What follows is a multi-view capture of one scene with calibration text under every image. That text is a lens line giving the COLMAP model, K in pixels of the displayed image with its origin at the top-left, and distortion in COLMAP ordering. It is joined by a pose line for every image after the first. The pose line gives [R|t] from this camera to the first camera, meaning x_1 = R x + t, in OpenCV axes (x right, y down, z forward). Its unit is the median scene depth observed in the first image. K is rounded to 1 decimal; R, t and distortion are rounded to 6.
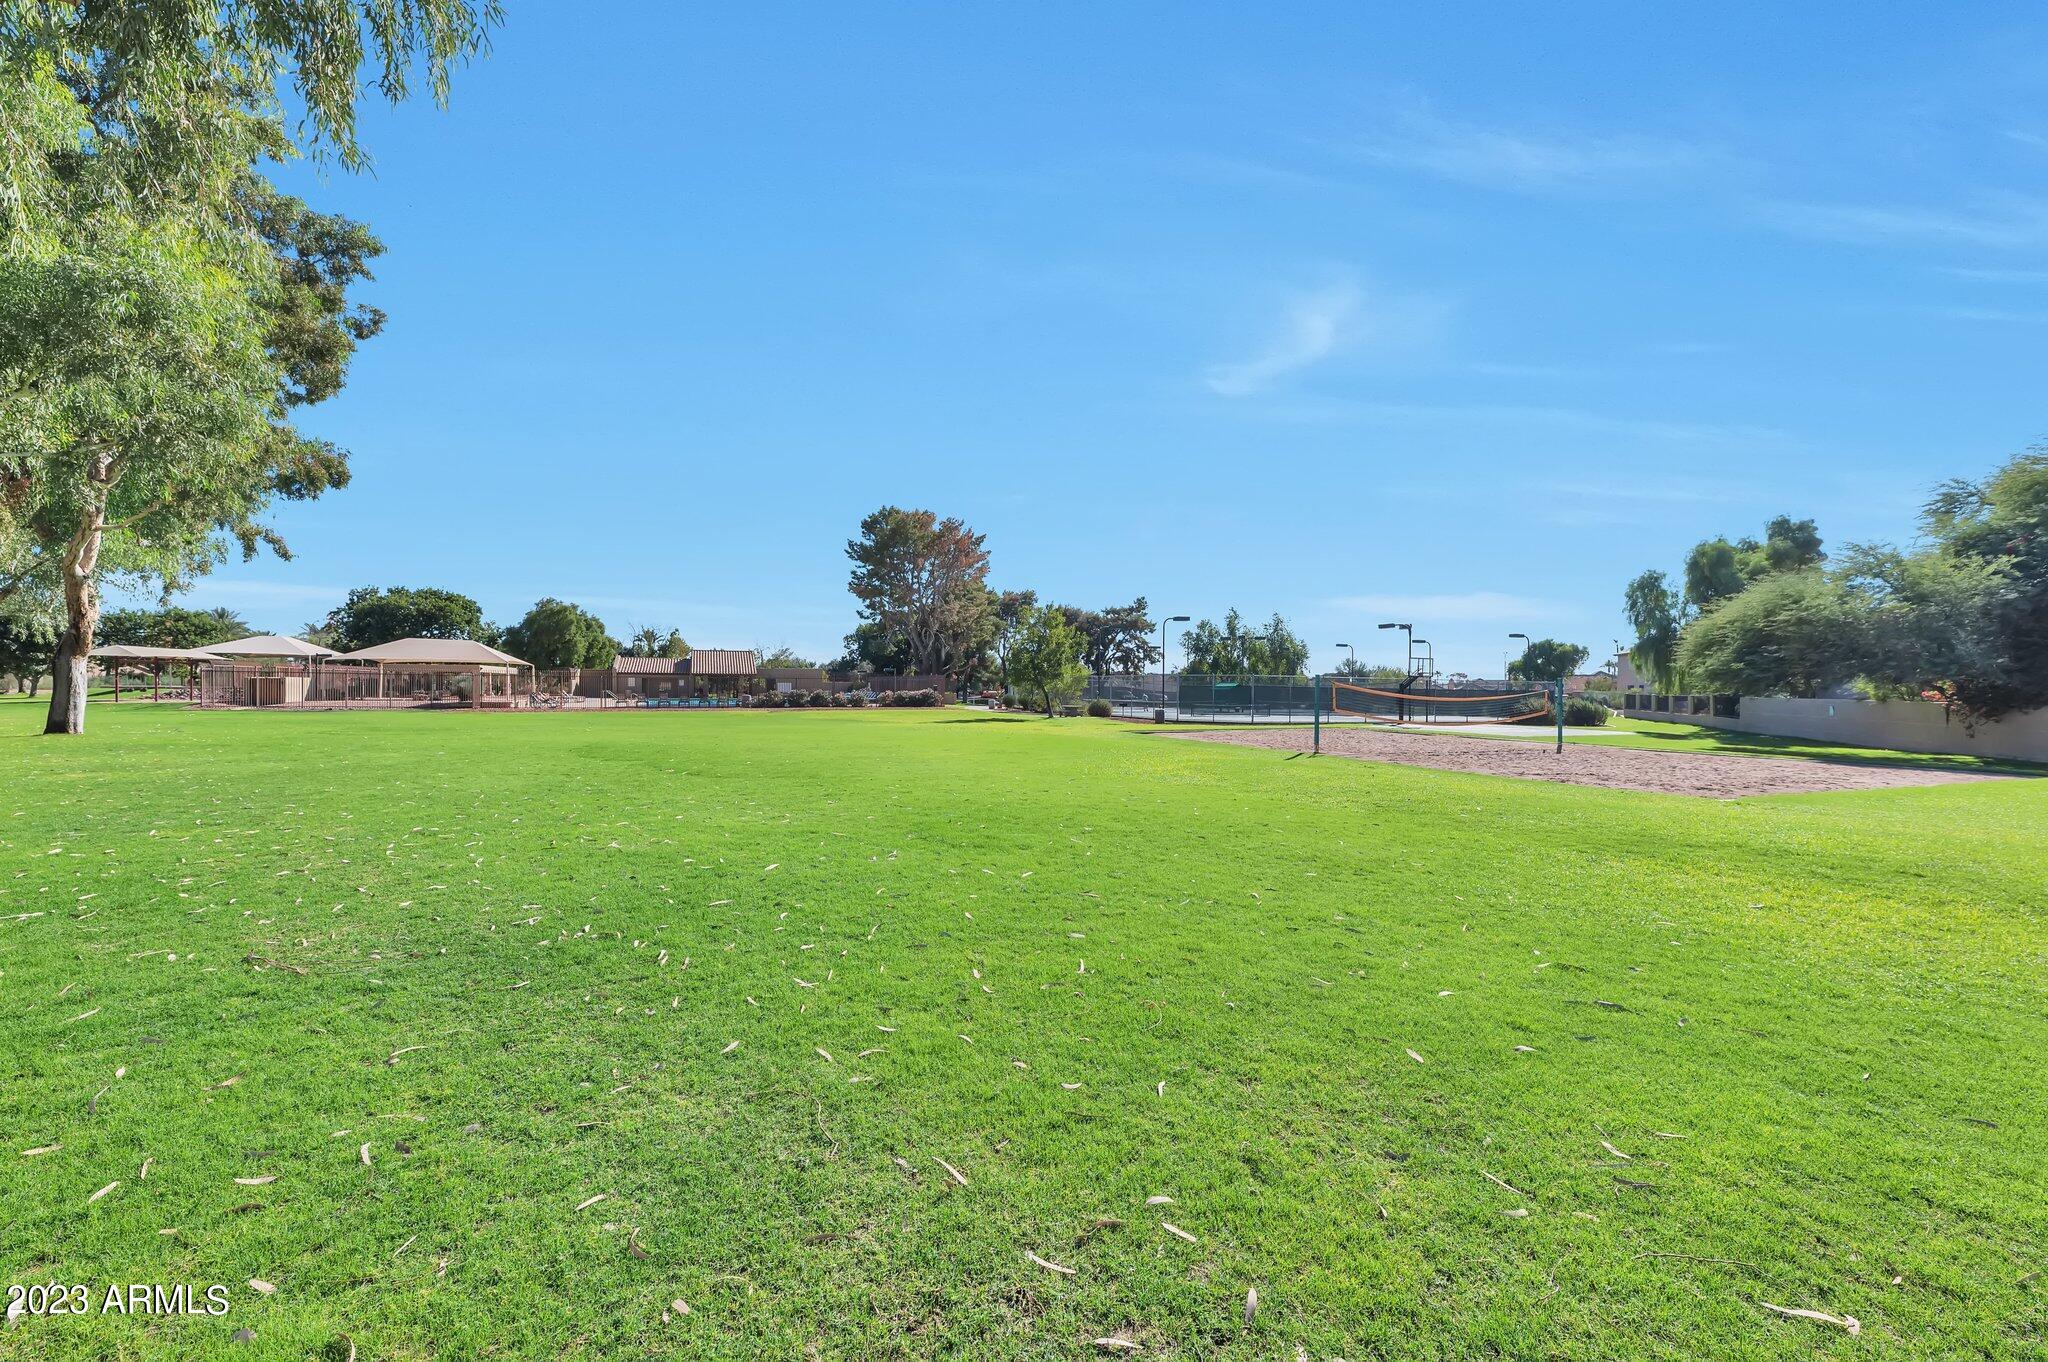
lens RADIAL K [[827.0, 0, 1024.0], [0, 827.0, 681.0], [0, 0, 1]] dist [0.001109, 0.000141]
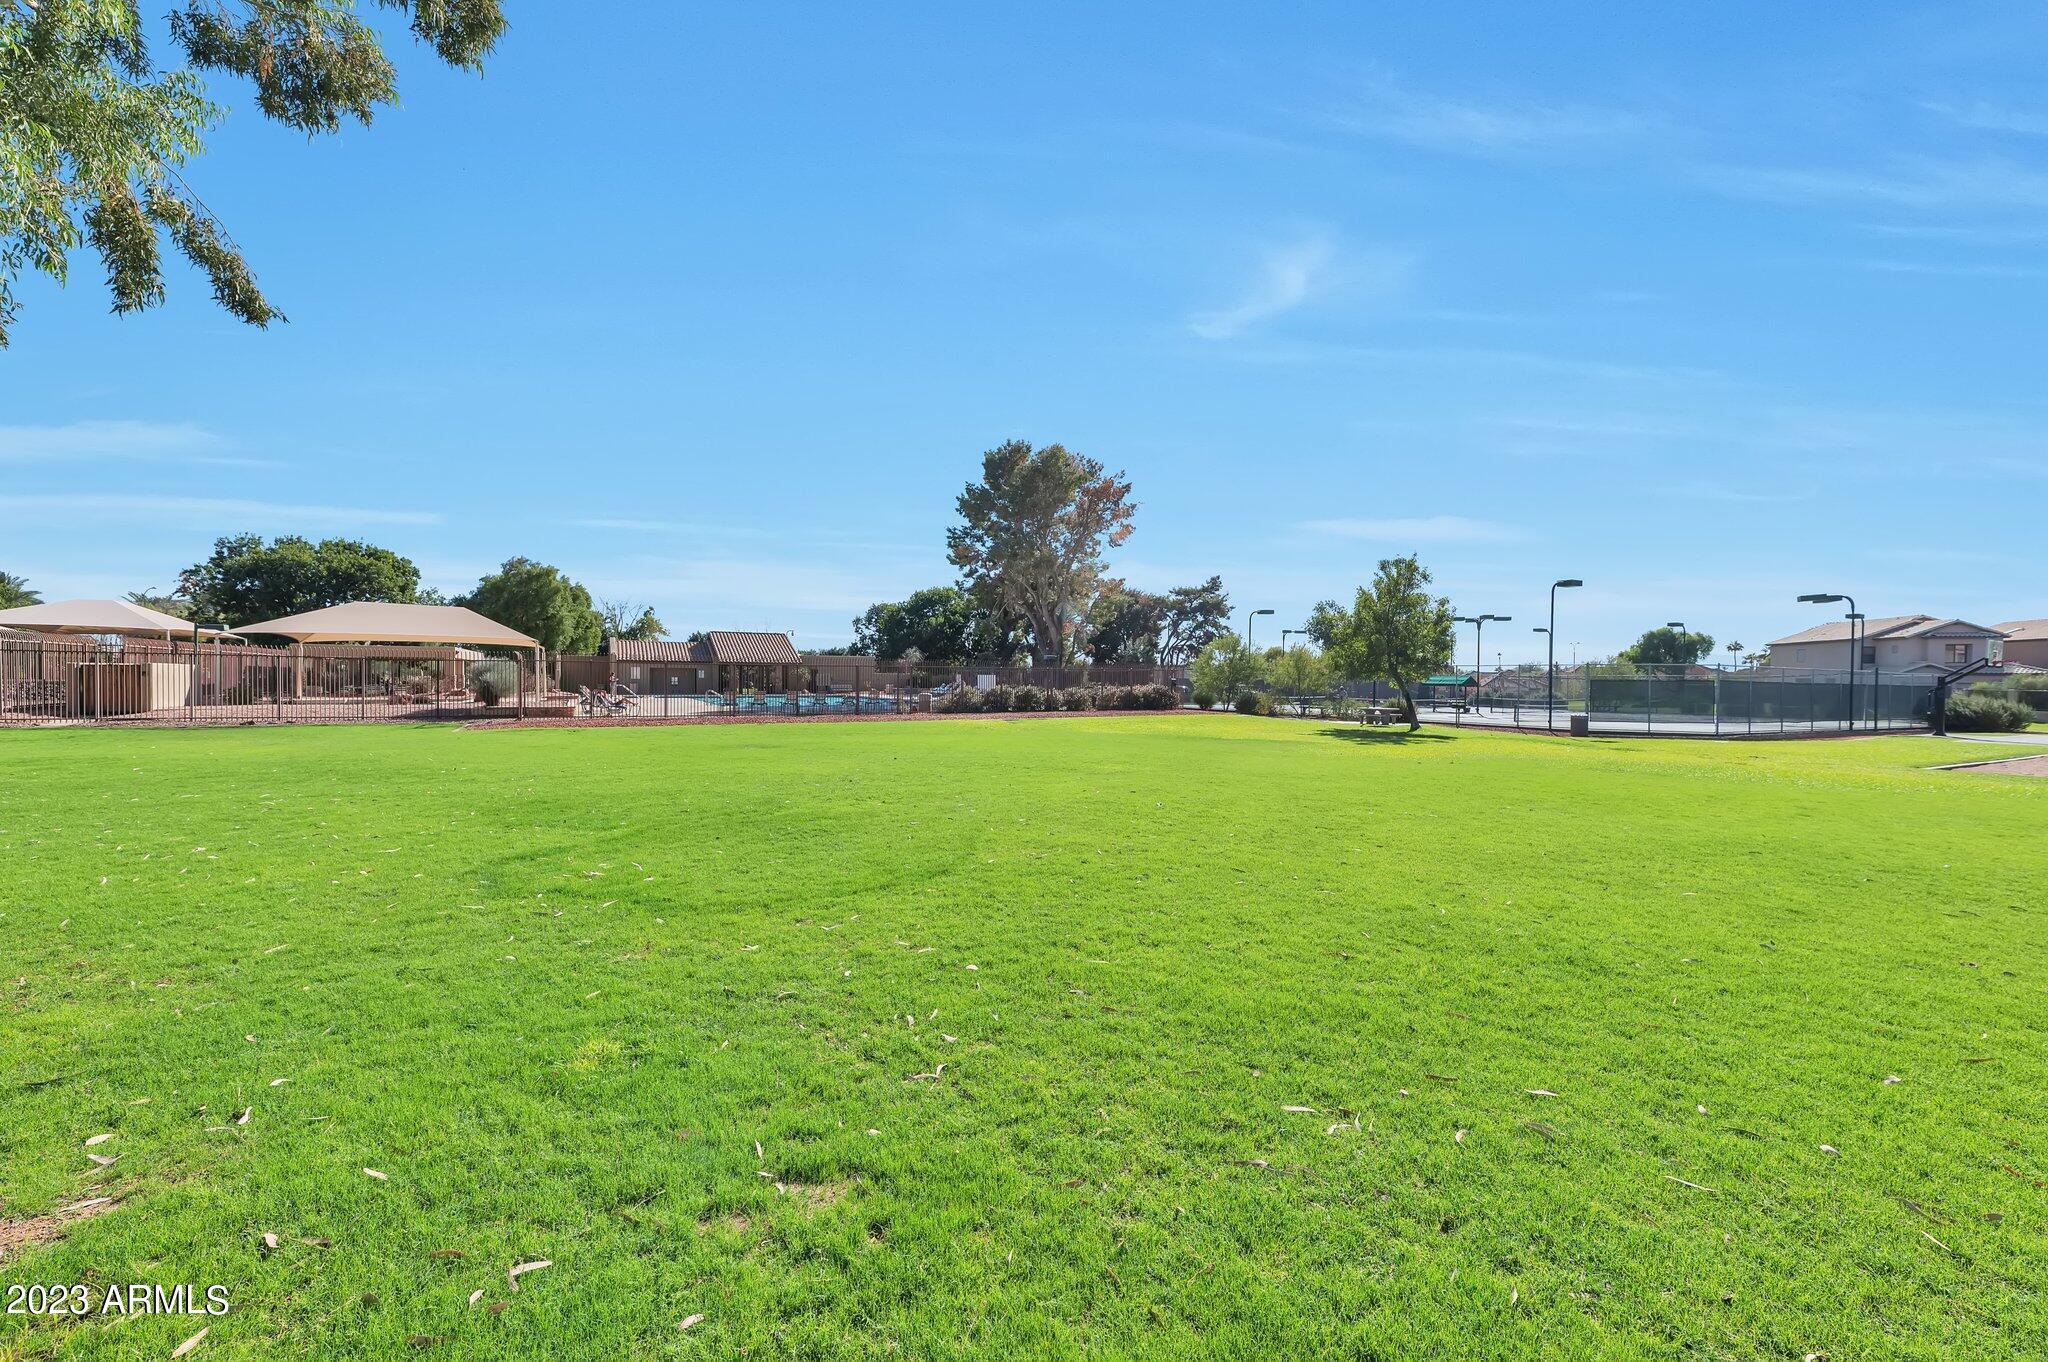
lens RADIAL K [[827.0, 0, 1024.0], [0, 827.0, 681.0], [0, 0, 1]] dist [0.001109, 0.000141]
pose [[0.992541, 0.000782, 0.121909, -0.232515], [-0.001989, 0.999950, 0.009776, 0.000426], [-0.121896, -0.009945, 0.992493, 0.233669]]
